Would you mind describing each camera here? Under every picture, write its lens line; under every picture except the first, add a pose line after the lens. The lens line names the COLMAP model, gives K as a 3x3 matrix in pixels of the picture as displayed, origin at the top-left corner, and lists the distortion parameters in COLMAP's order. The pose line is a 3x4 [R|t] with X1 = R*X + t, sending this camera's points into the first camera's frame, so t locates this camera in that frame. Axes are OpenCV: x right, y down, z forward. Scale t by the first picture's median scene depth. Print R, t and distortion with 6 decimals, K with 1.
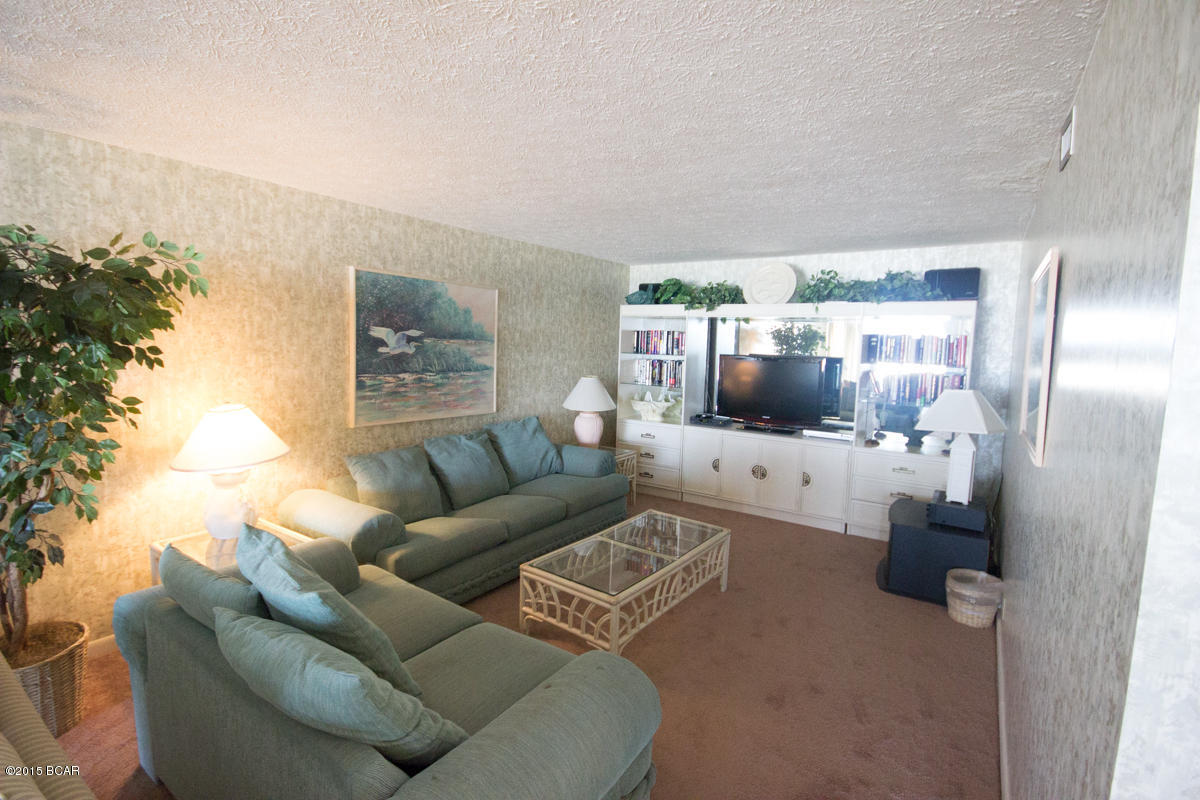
lens RADIAL K [[552.8, 0, 593.2], [0, 552.8, 405.0], [0, 0, 1]] dist [-0.024974, -0.001577]
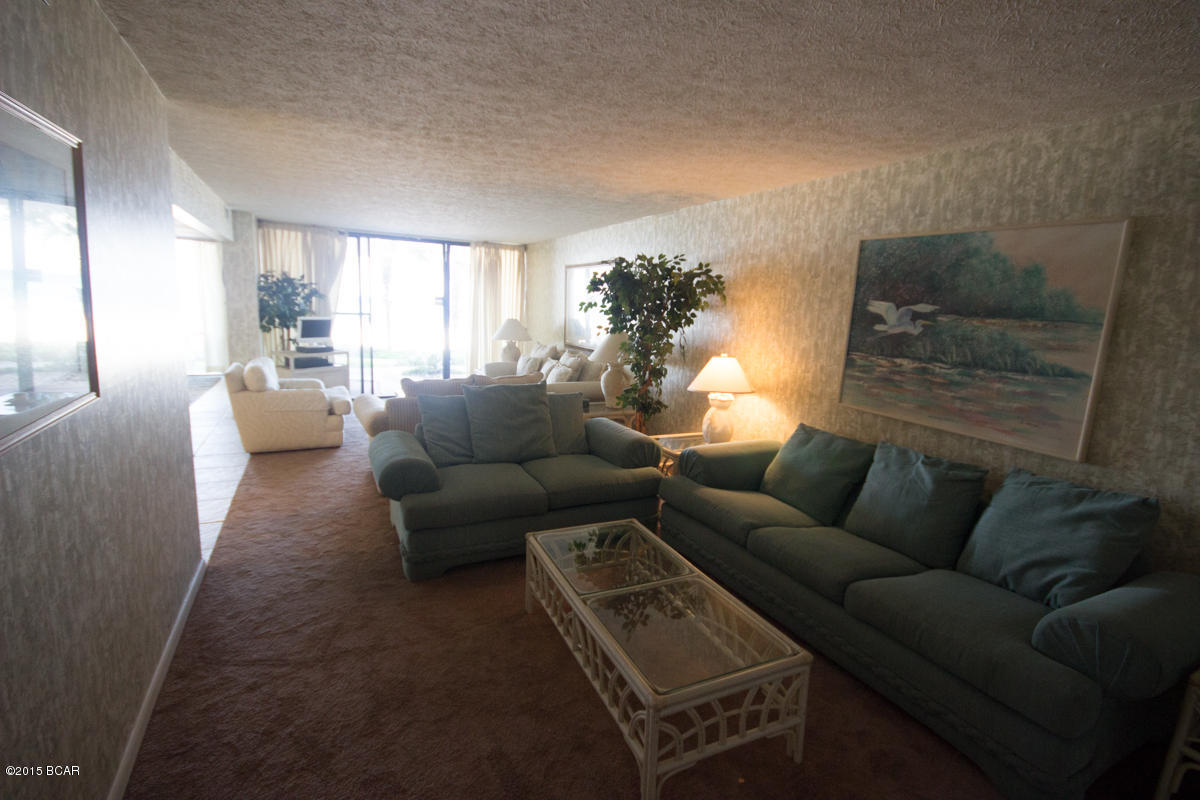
lens RADIAL K [[552.8, 0, 593.5], [0, 552.8, 394.7], [0, 0, 1]] dist [-0.024974, -0.001577]
pose [[-0.482769, 0.118308, -0.867720, 0.568549], [-0.129323, 0.970339, 0.204250, -0.110324], [0.866147, 0.210821, -0.453149, 0.975738]]
